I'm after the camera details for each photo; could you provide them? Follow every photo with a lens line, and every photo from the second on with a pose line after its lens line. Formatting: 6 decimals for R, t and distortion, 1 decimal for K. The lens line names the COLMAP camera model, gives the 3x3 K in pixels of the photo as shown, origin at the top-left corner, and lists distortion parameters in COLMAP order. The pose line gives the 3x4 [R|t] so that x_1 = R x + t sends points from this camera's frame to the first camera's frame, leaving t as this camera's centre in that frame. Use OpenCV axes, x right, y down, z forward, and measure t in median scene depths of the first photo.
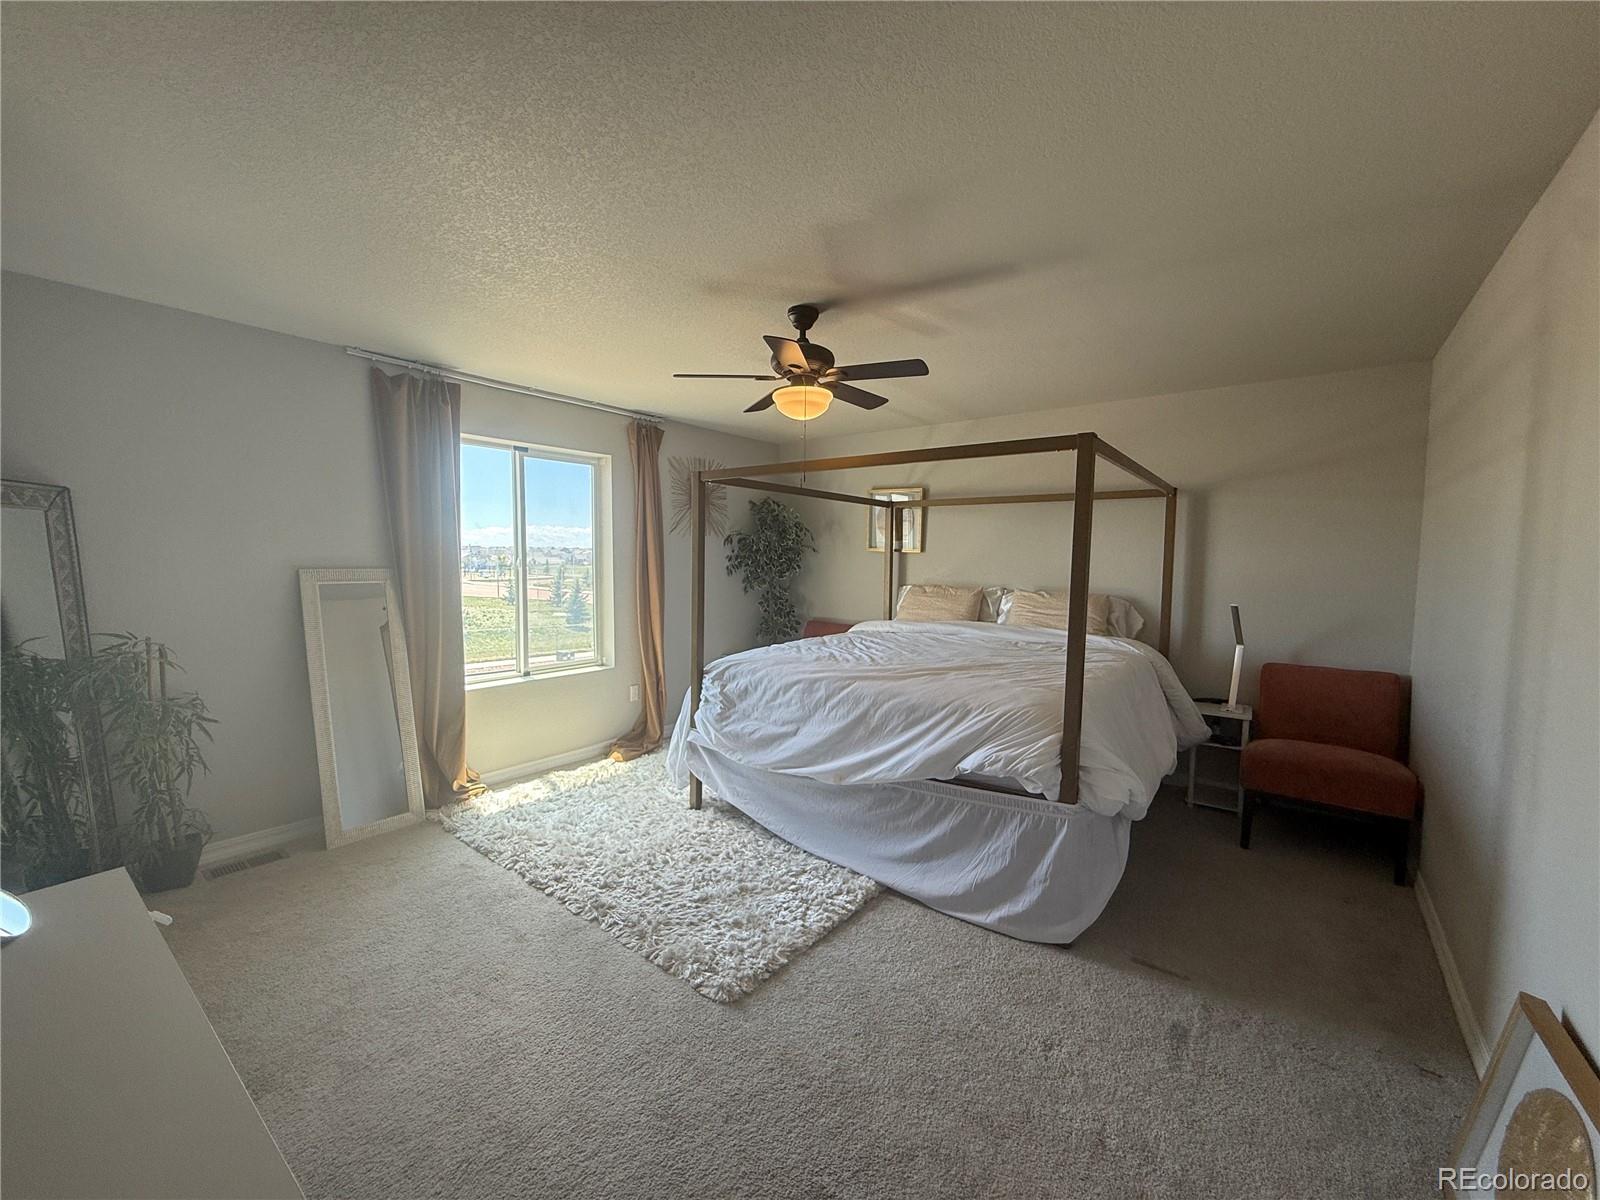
lens RADIAL K [[639.4, 0, 800.6], [0, 639.4, 600.5], [0, 0, 1]] dist [-0.001129, 0.000114]
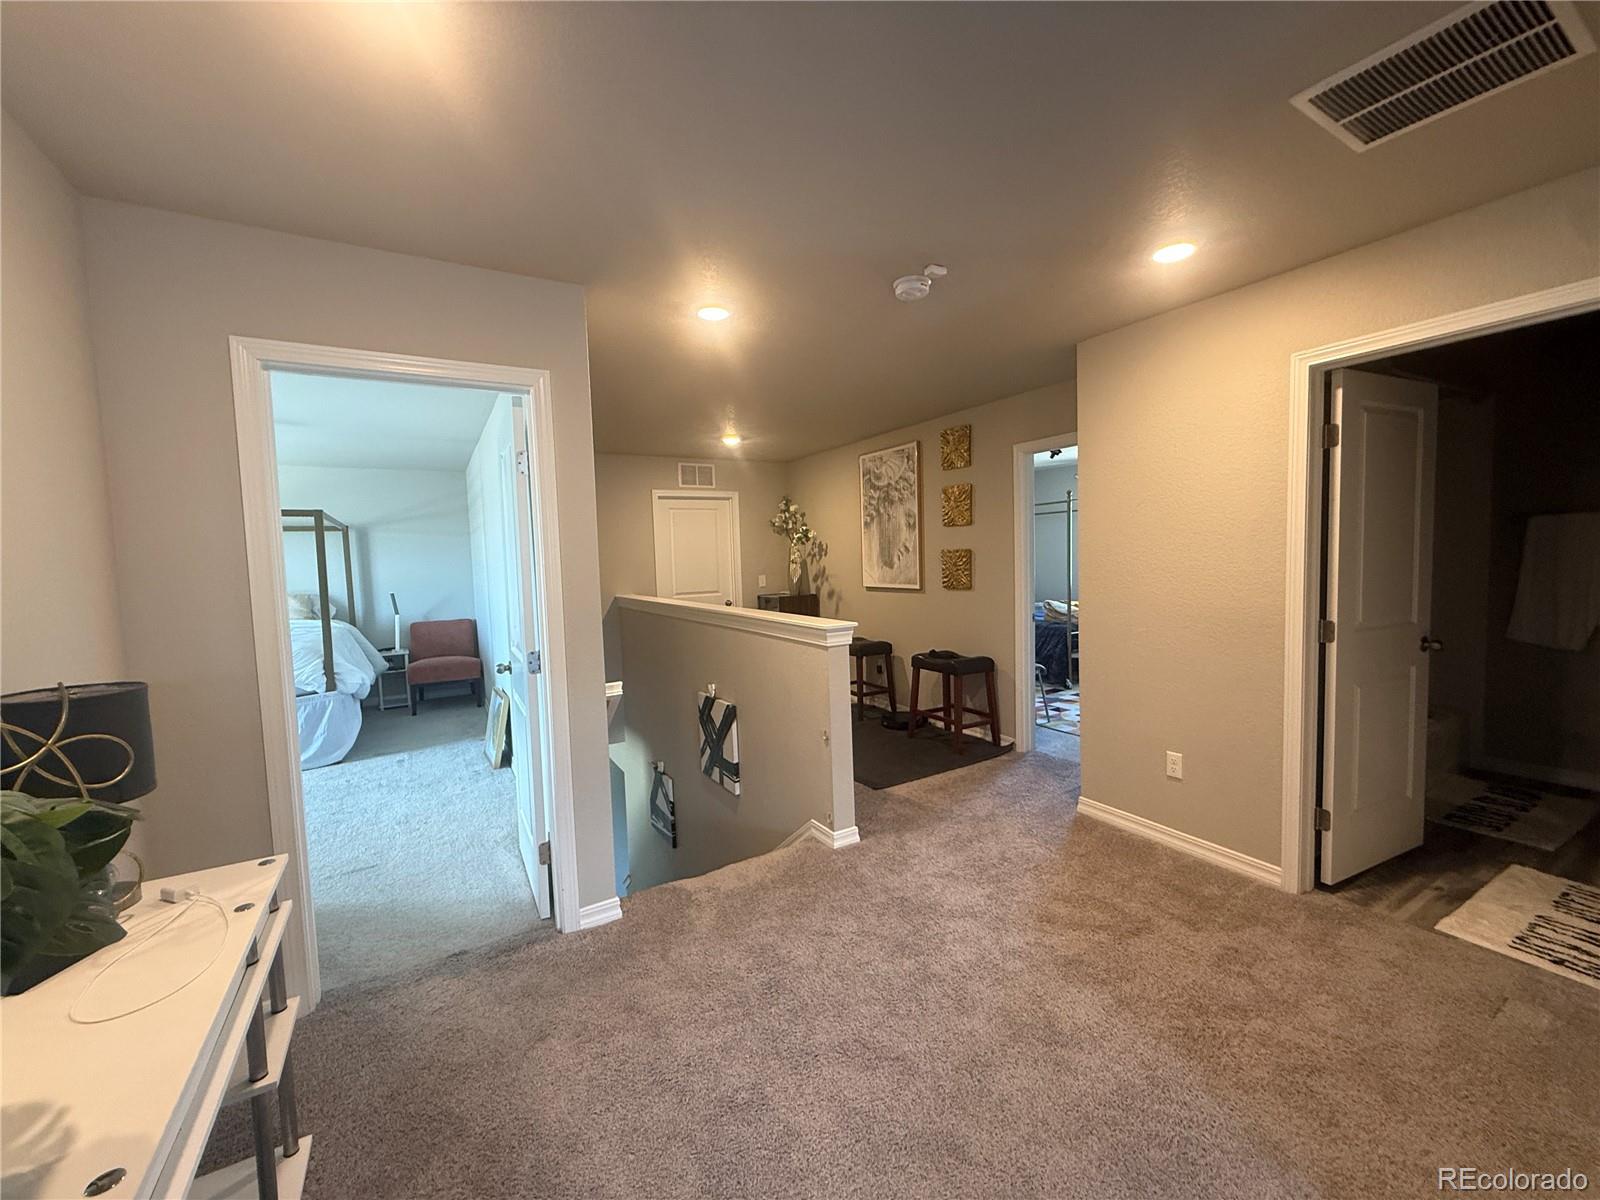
lens RADIAL K [[639.4, 0, 797.3], [0, 639.4, 595.6], [0, 0, 1]] dist [-0.001129, 0.000114]
pose [[0.371928, -0.083436, 0.924504, -0.586280], [0.101933, 0.993600, 0.048664, 0.045959], [-0.922648, 0.076138, 0.378052, -0.767183]]
